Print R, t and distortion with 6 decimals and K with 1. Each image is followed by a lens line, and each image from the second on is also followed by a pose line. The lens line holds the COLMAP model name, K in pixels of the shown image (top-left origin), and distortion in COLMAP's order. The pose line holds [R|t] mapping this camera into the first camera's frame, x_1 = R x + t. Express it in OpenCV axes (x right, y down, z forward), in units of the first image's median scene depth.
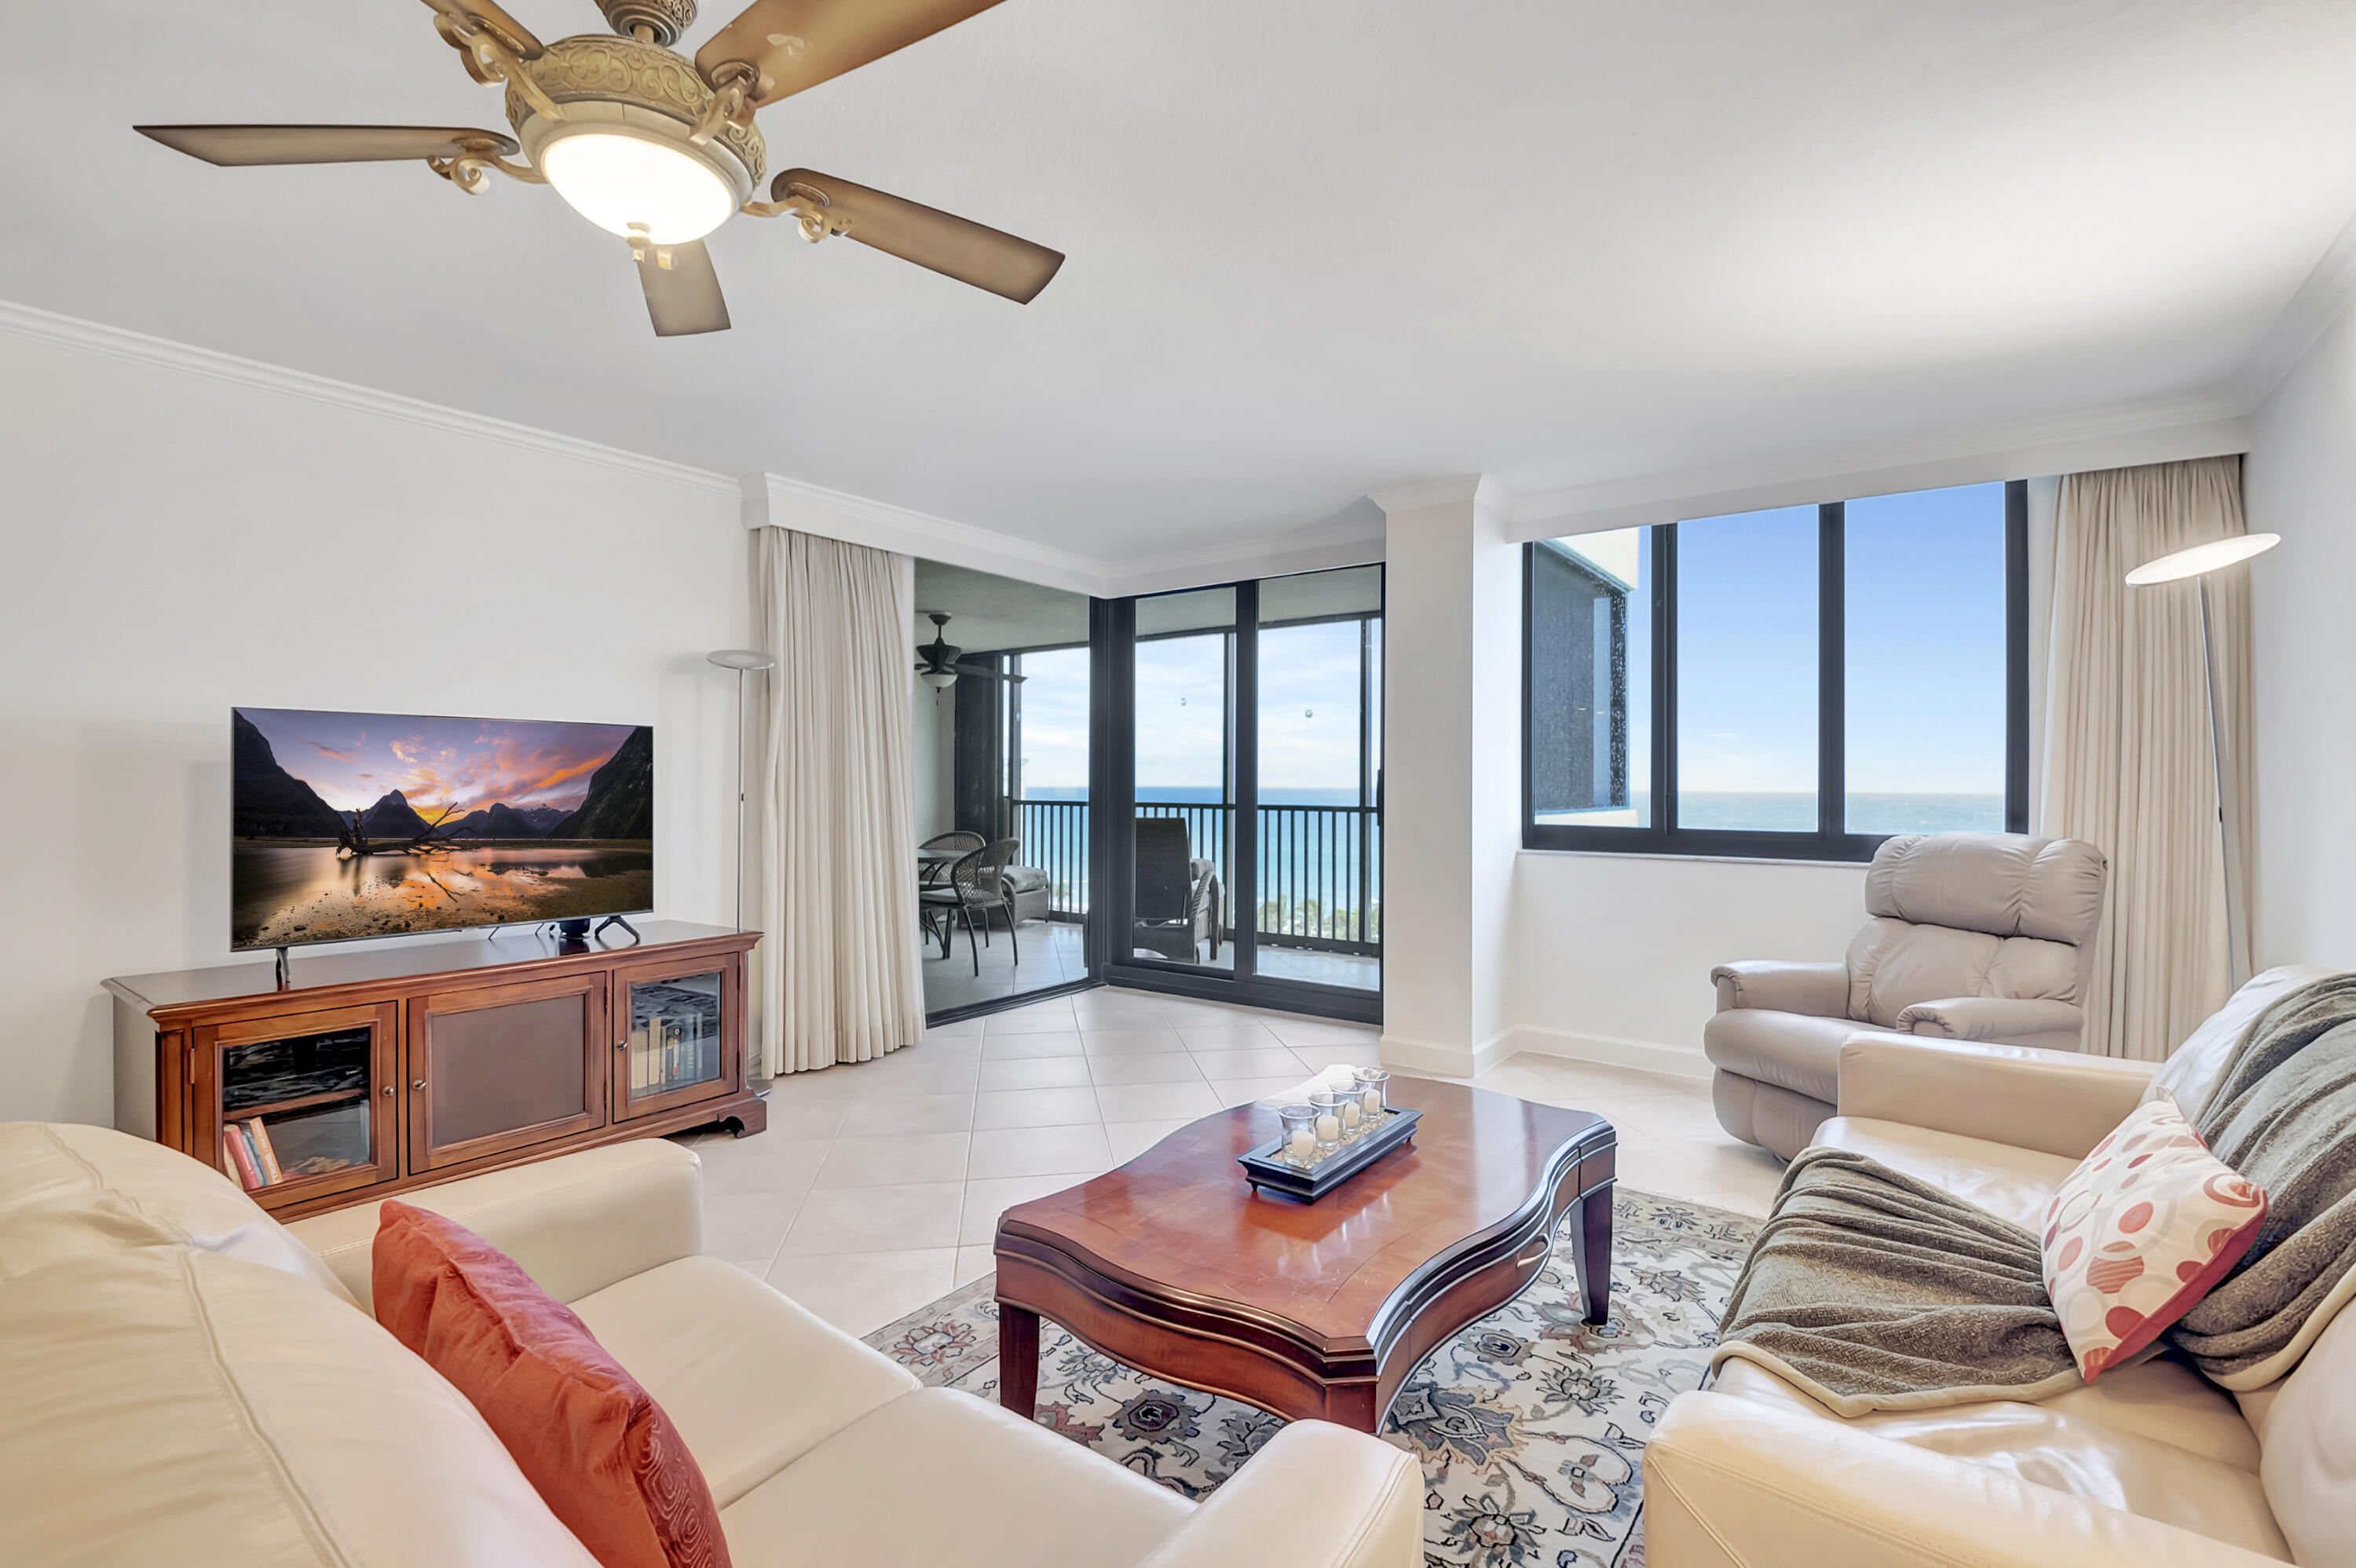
lens RADIAL K [[1051.2, 0, 1175.4], [0, 1051.2, 763.0], [0, 0, 1]] dist [0.008194, -0.002694]
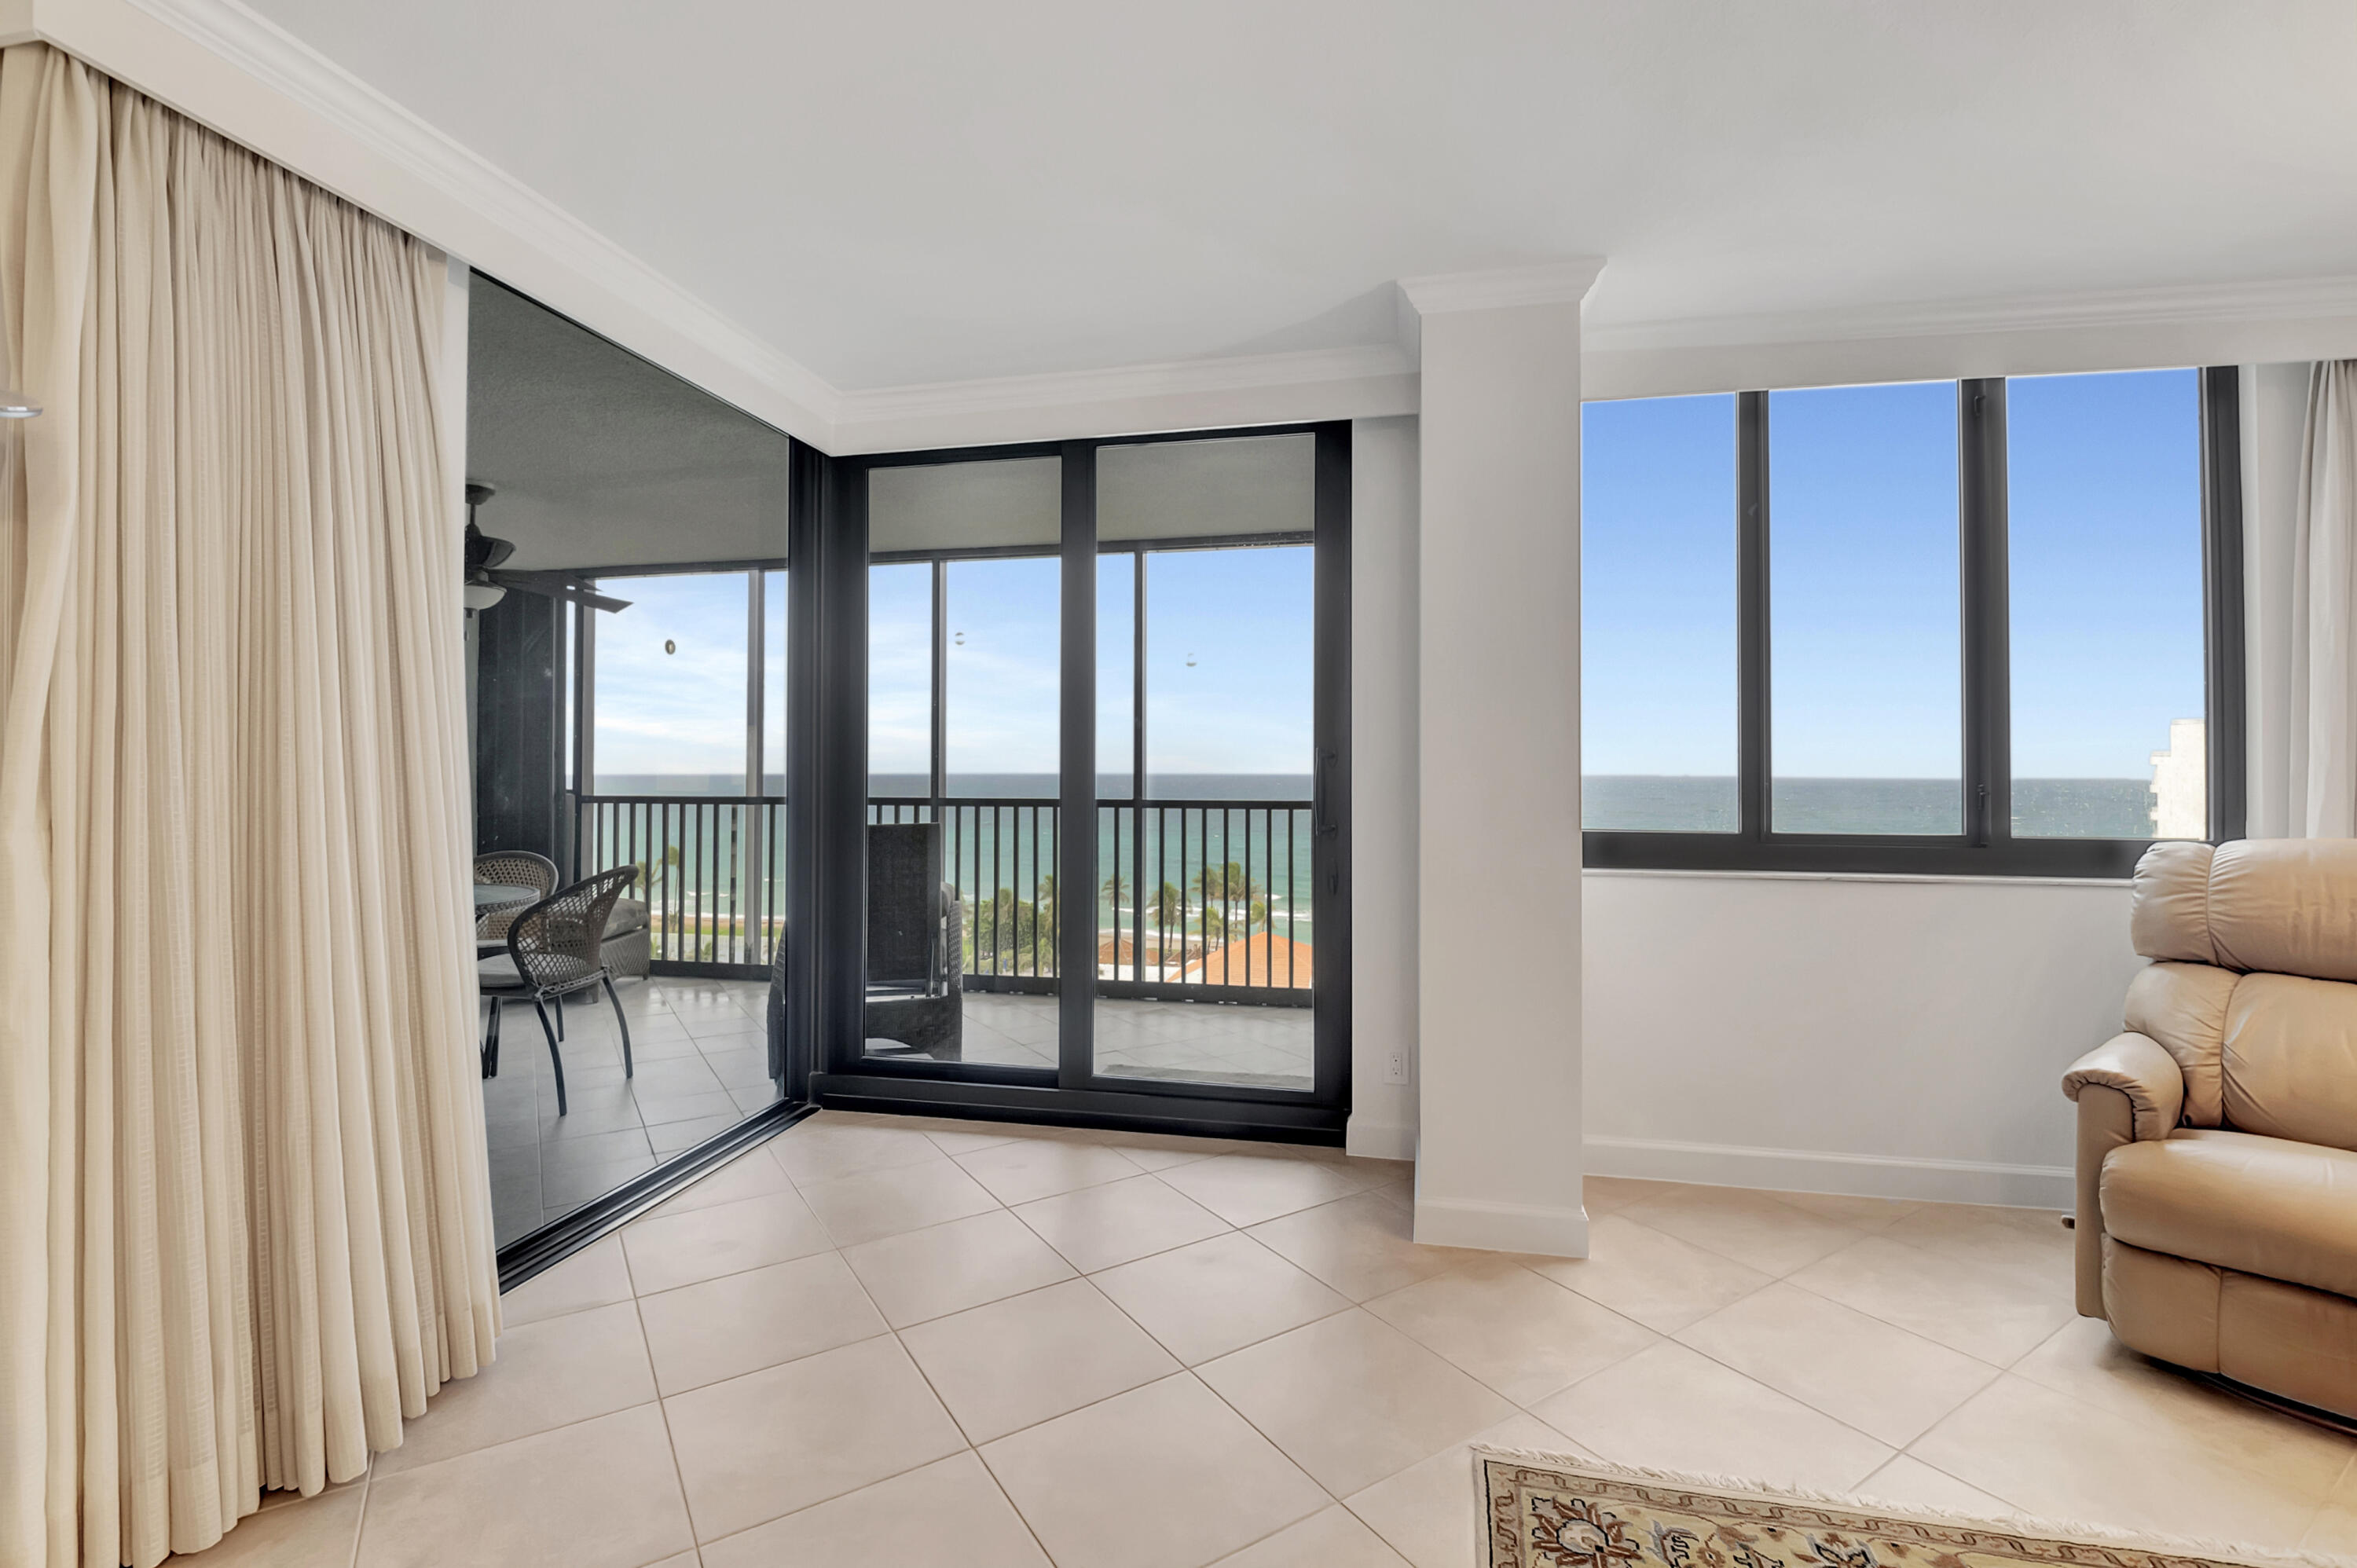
lens RADIAL K [[1089.6, 0, 1187.1], [0, 1089.6, 766.2], [0, 0, 1]] dist [-0.013080, 0.000913]
pose [[0.919960, 0.007769, 0.391934, -0.142501], [-0.010816, 0.999926, 0.005568, 0.016816], [-0.391862, -0.009361, 0.919976, 0.435832]]
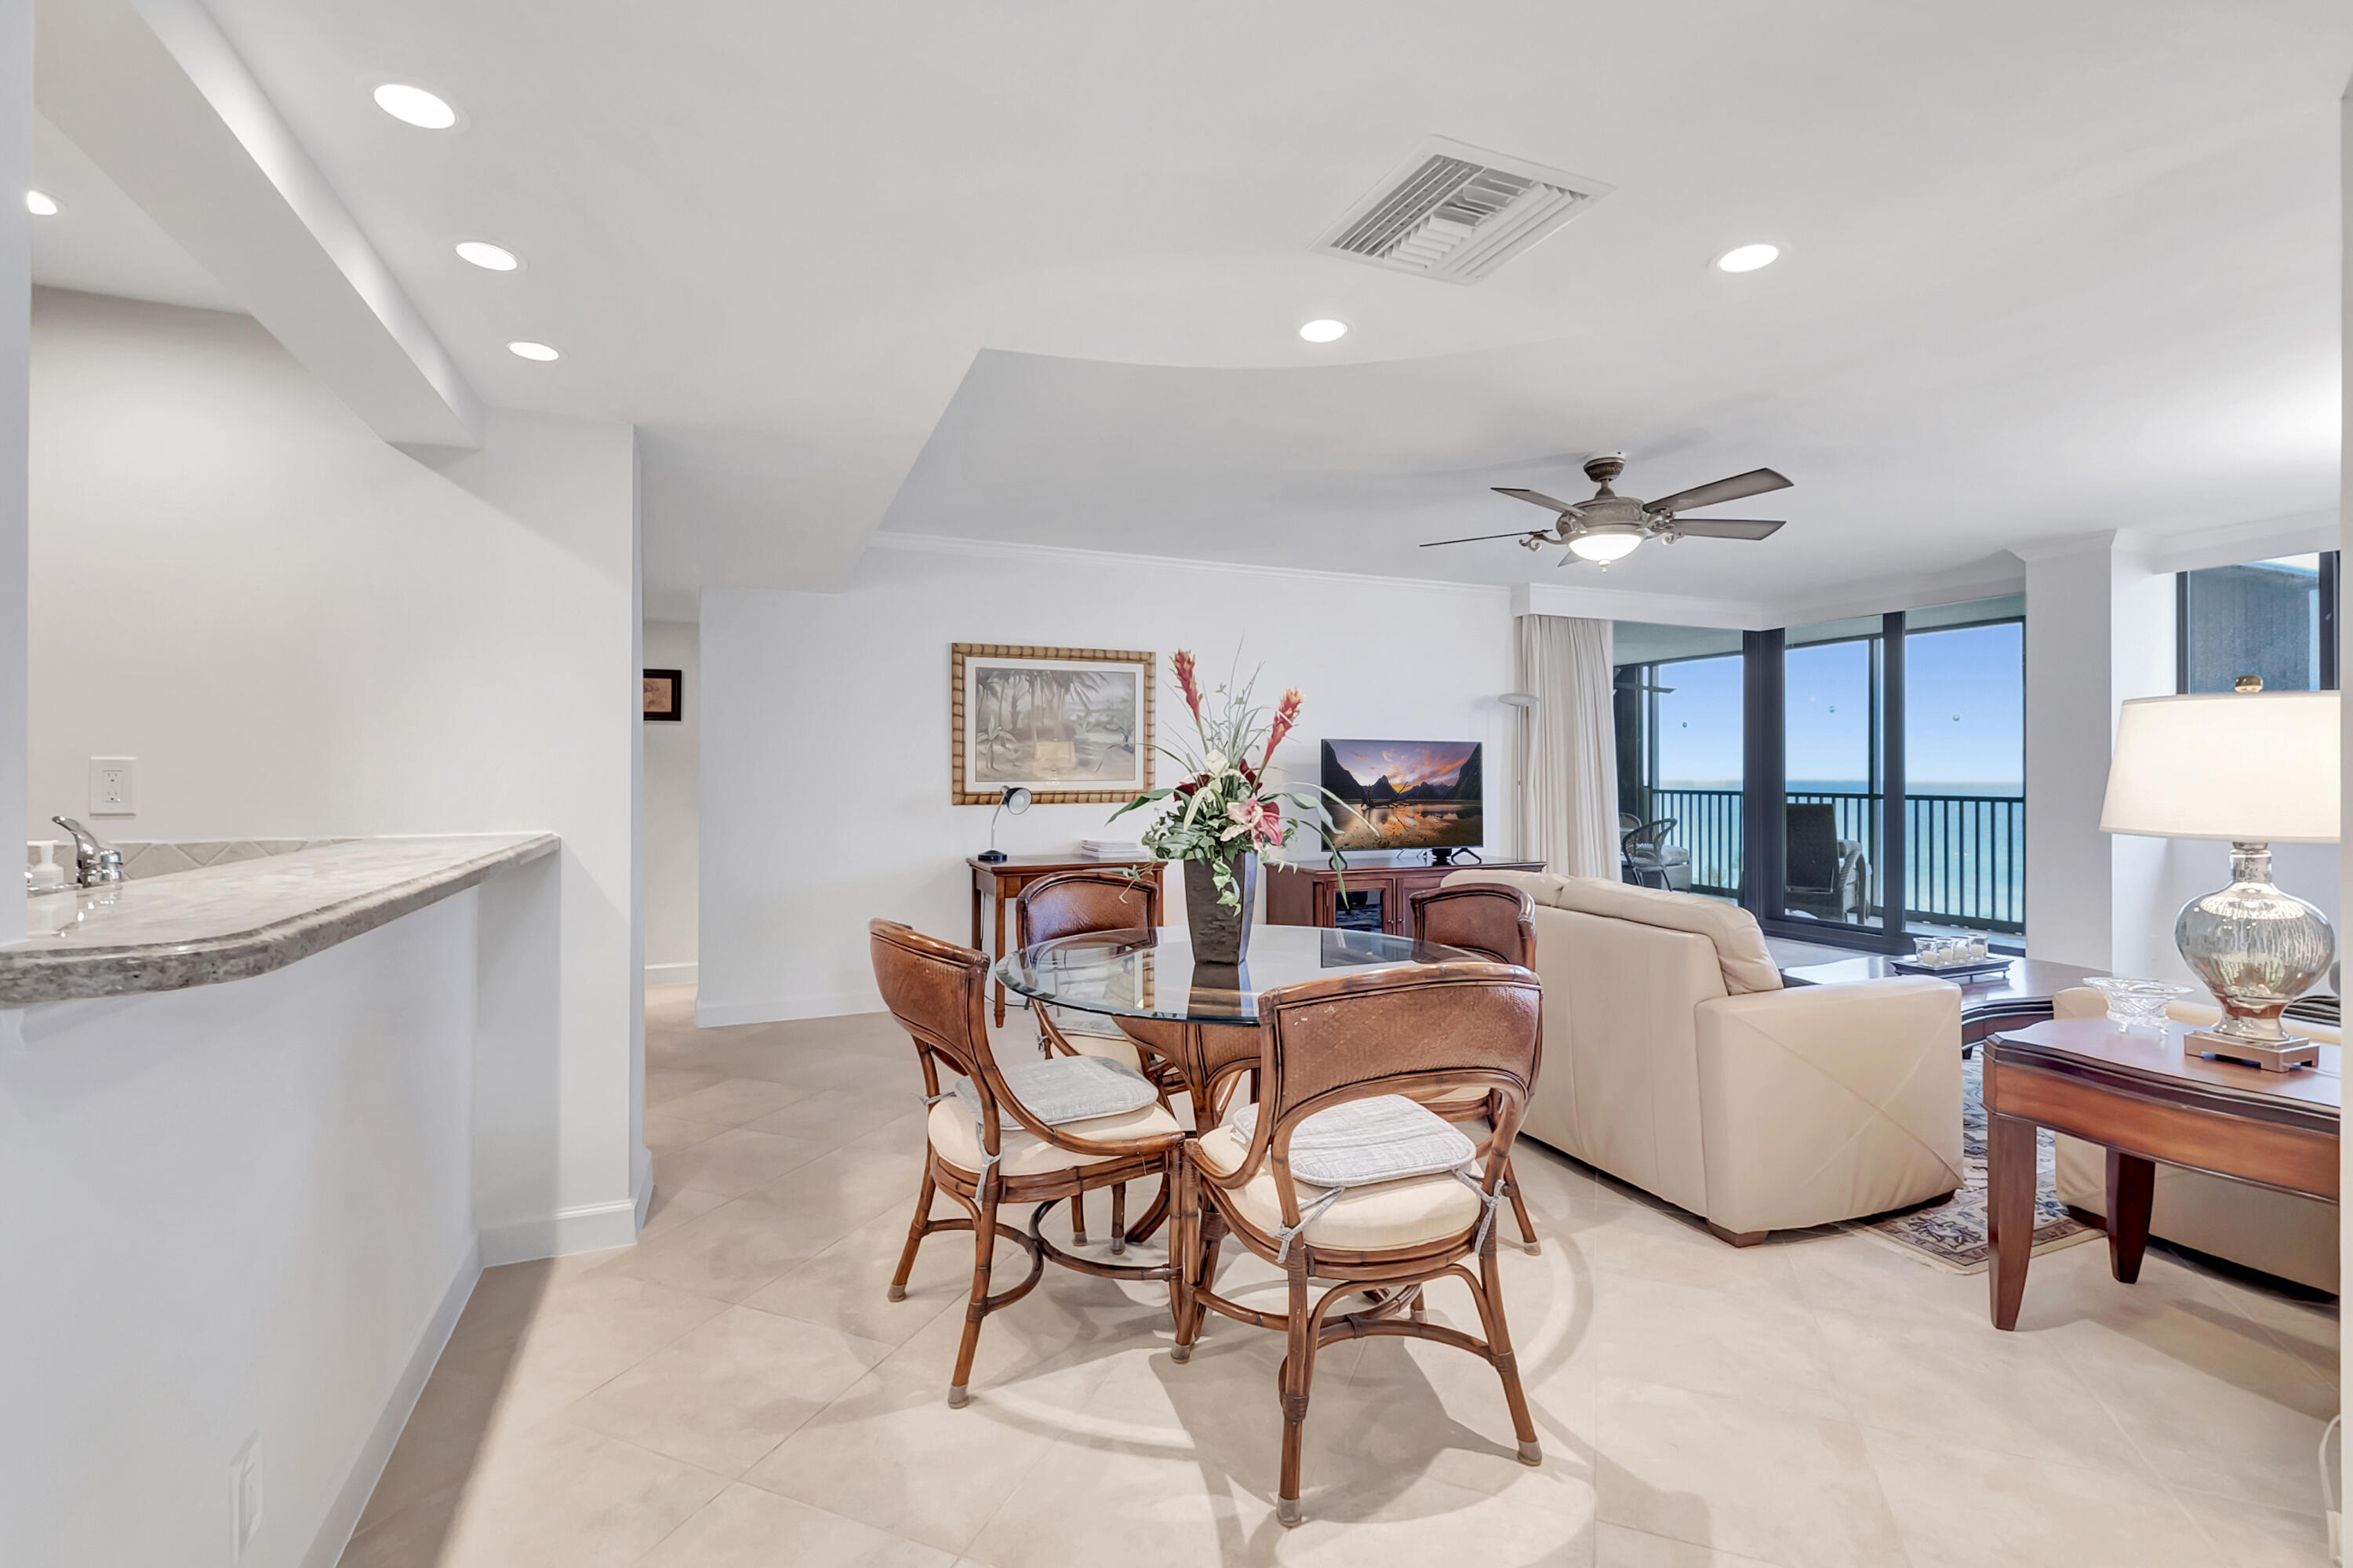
lens RADIAL K [[1050.0, 0, 1165.8], [0, 1050.0, 750.8], [0, 0, 1]] dist [0.008194, -0.002694]
pose [[0.857628, -0.007811, -0.514211, -0.032574], [0.005419, 0.999966, -0.006151, -0.007576], [0.514242, 0.002489, 0.857641, -0.572881]]
